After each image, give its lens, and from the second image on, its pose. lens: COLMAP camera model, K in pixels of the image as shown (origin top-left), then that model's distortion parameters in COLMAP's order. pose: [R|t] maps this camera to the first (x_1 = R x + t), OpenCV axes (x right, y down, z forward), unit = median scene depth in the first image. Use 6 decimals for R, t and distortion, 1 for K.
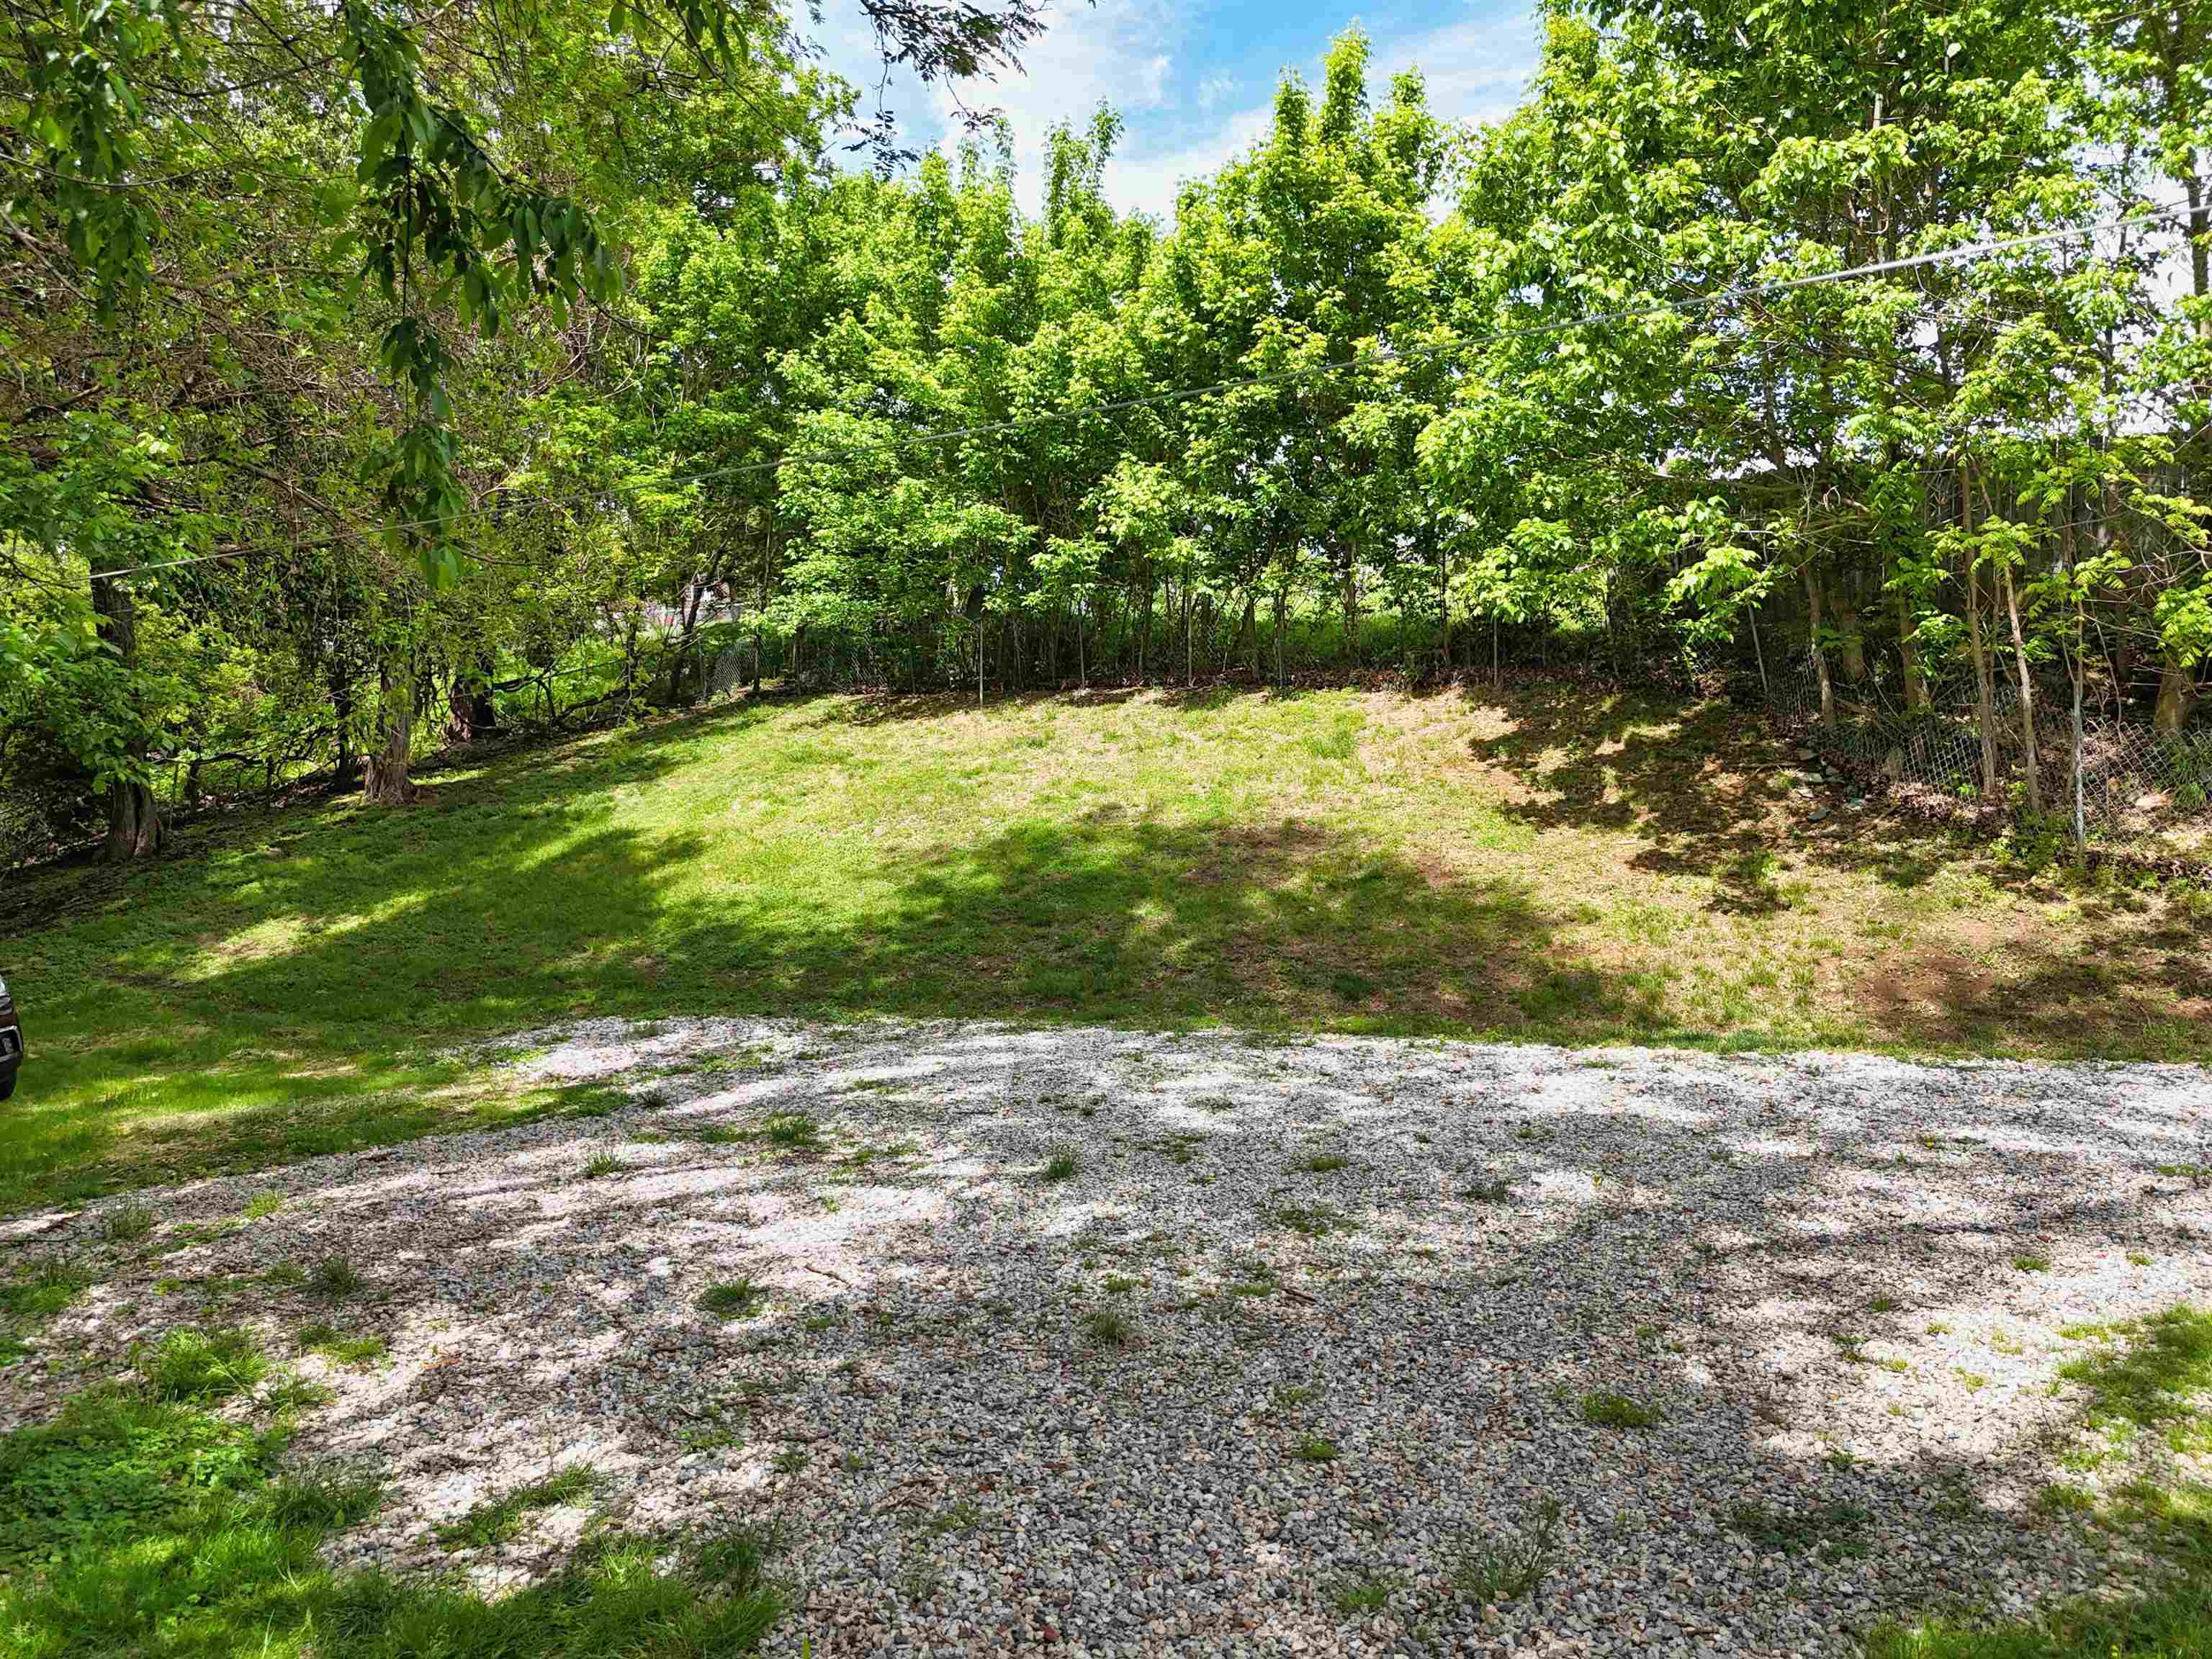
lens RADIAL K [[1628.8, 0, 1092.8], [0, 1628.8, 837.2], [0, 0, 1]] dist [0.058443, -0.054105]
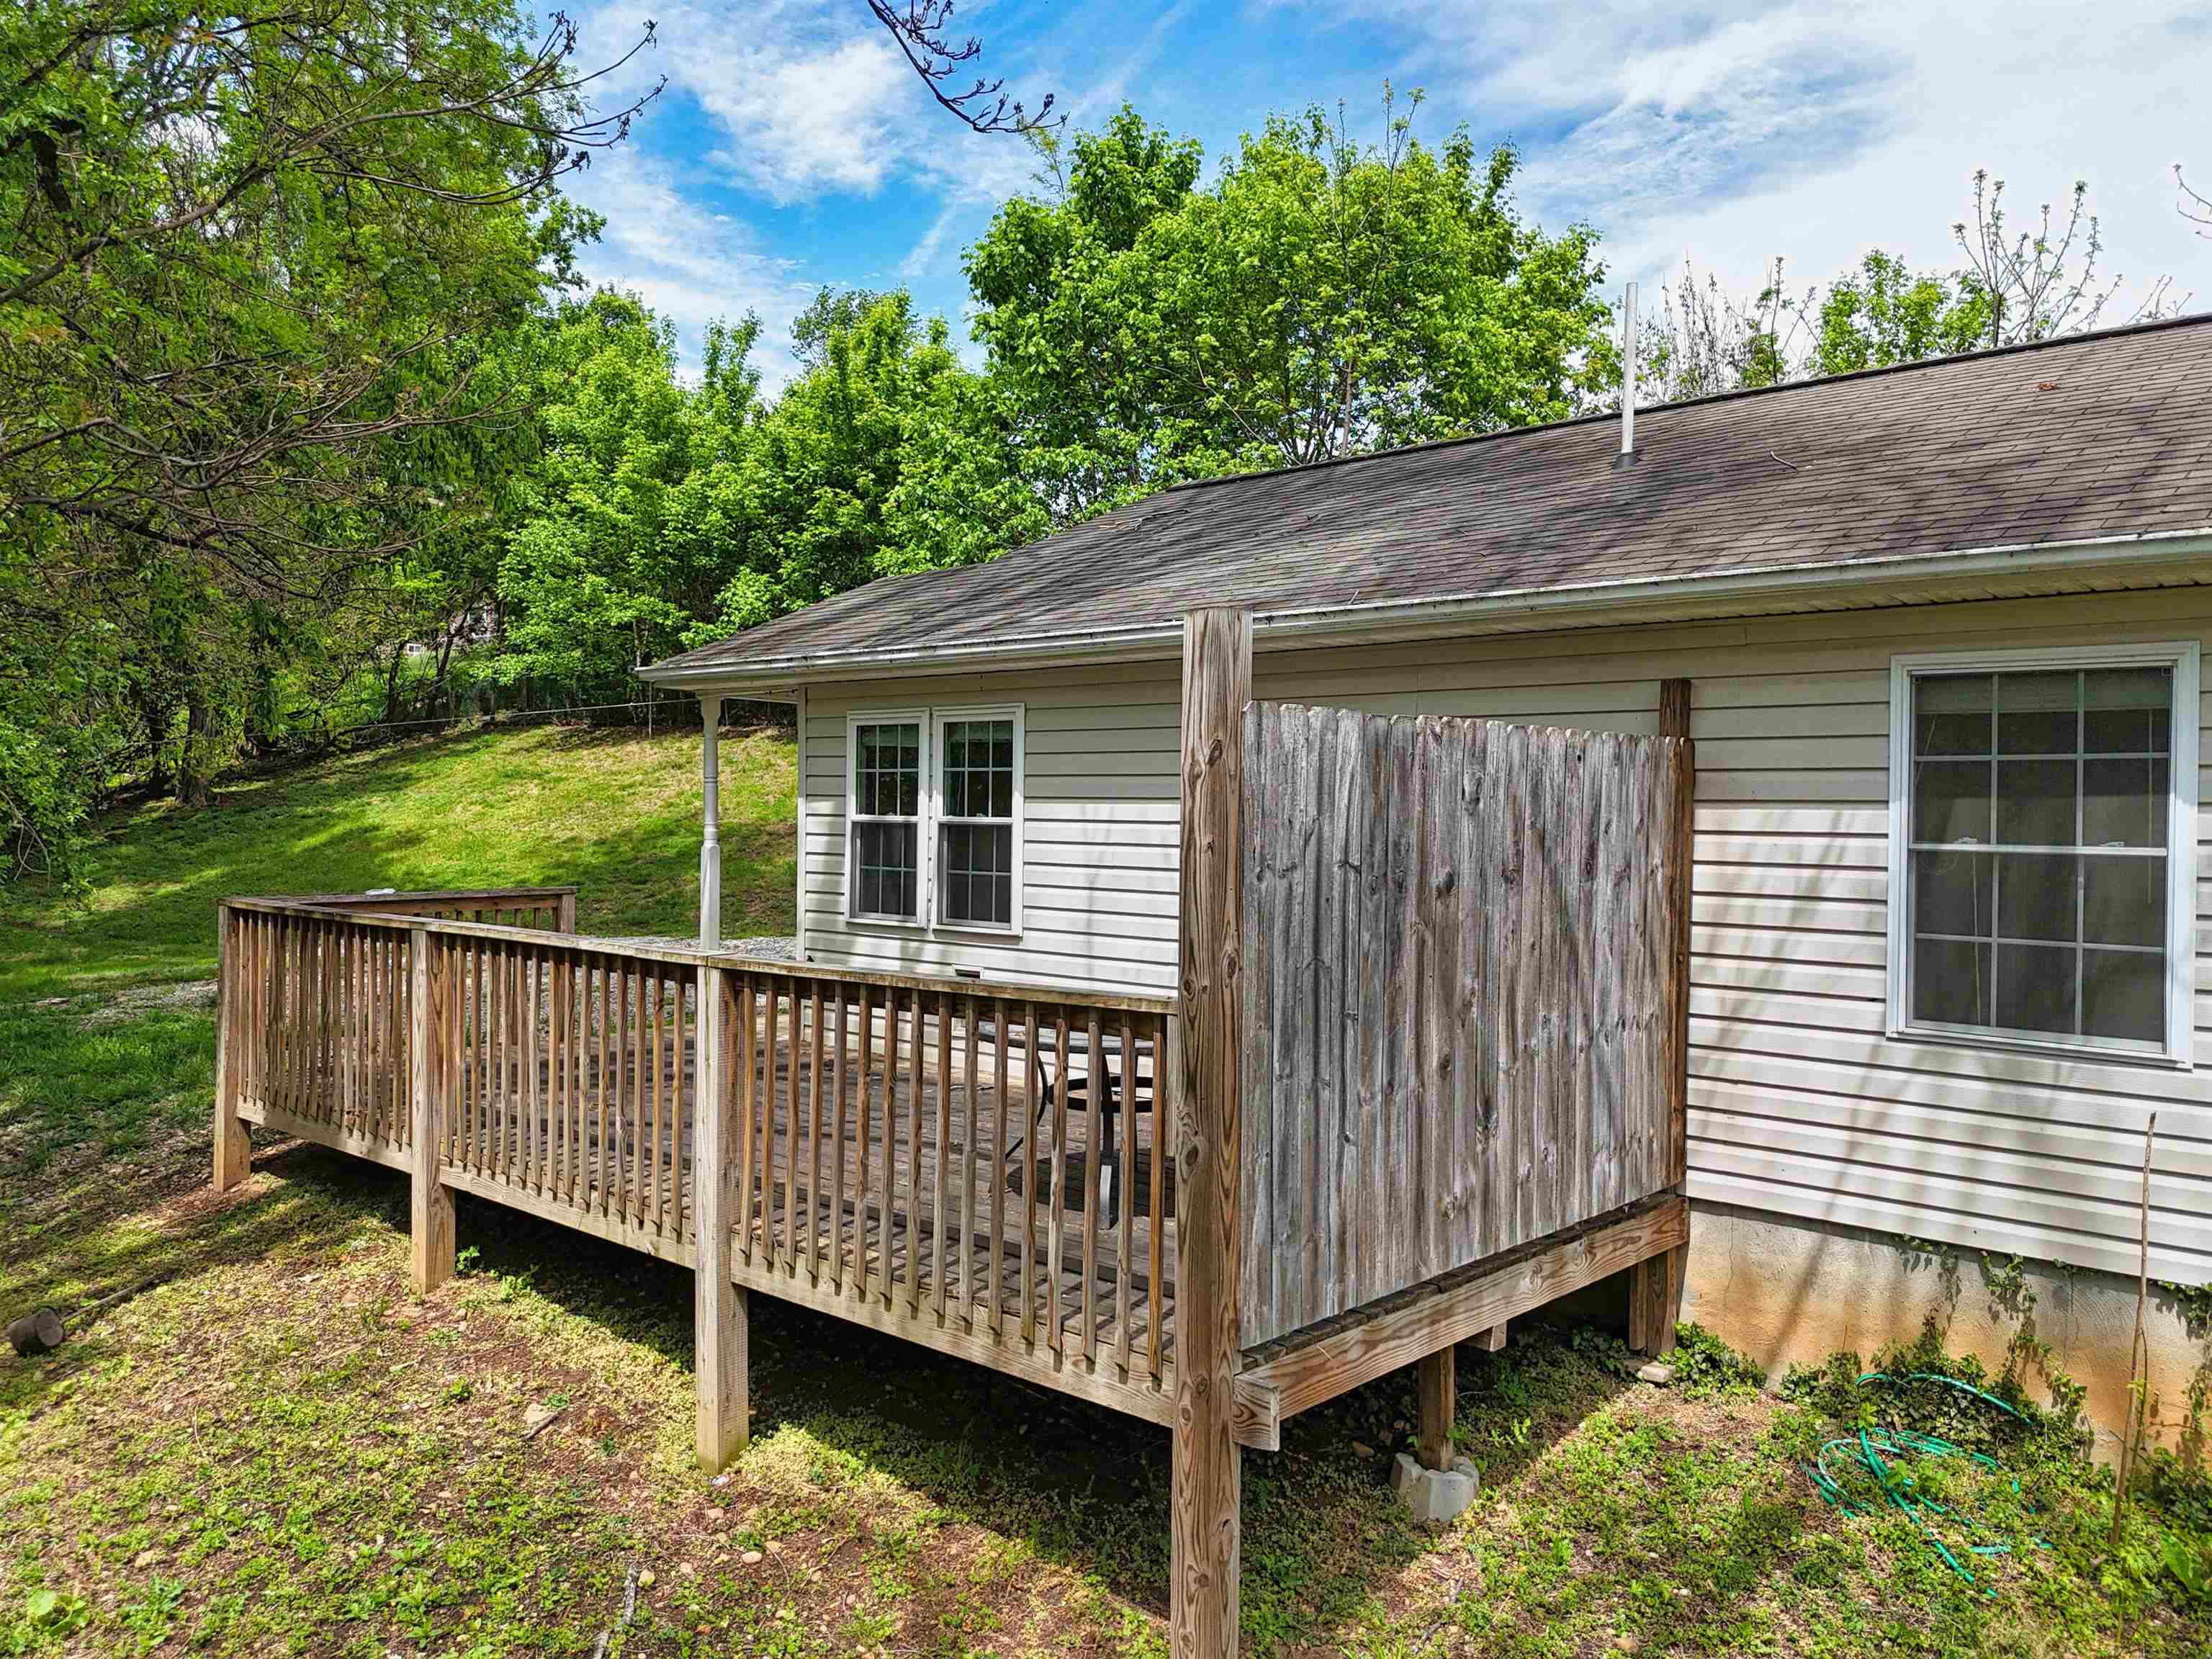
lens RADIAL K [[1628.8, 0, 1120.4], [0, 1628.8, 814.7], [0, 0, 1]] dist [0.058443, -0.054105]
pose [[0.992705, 0.003201, 0.120522, 0.169022], [-0.001110, 0.999848, -0.017414, 0.009322], [-0.120559, 0.017153, 0.992558, -0.451546]]
